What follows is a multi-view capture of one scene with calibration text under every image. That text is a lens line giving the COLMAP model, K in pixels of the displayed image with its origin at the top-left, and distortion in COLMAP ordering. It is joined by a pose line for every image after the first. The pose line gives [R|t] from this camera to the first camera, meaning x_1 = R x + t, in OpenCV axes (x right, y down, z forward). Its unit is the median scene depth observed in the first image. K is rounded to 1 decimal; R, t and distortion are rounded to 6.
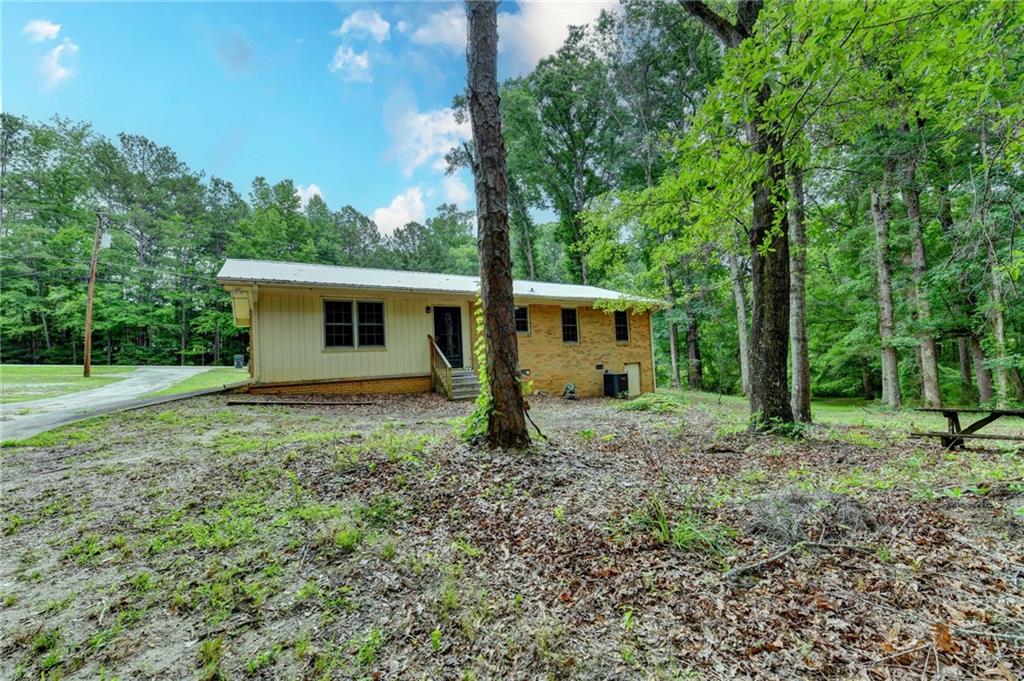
lens RADIAL K [[423.0, 0, 512.0], [0, 423.0, 340.5], [0, 0, 1]] dist [-0.000820, -0.000244]
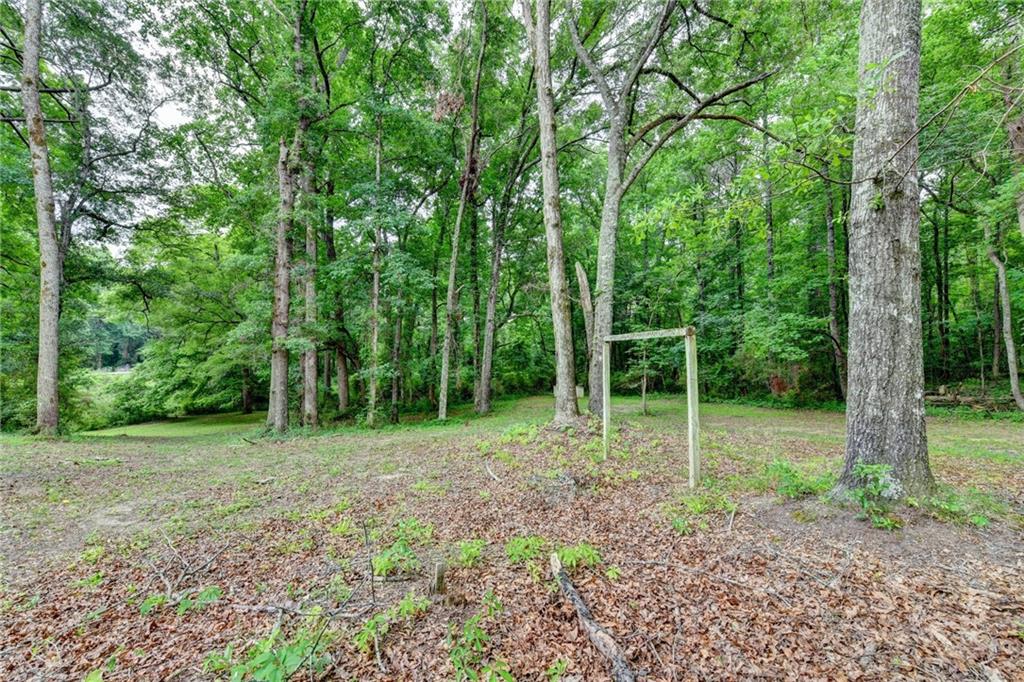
lens RADIAL K [[423.0, 0, 512.0], [0, 423.0, 341.0], [0, 0, 1]] dist [-0.000820, -0.000244]
pose [[0.307950, 0.079092, 0.948109, 0.290532], [-0.052338, 0.996438, -0.066124, 0.027205], [-0.949962, -0.029259, 0.310992, 0.361803]]
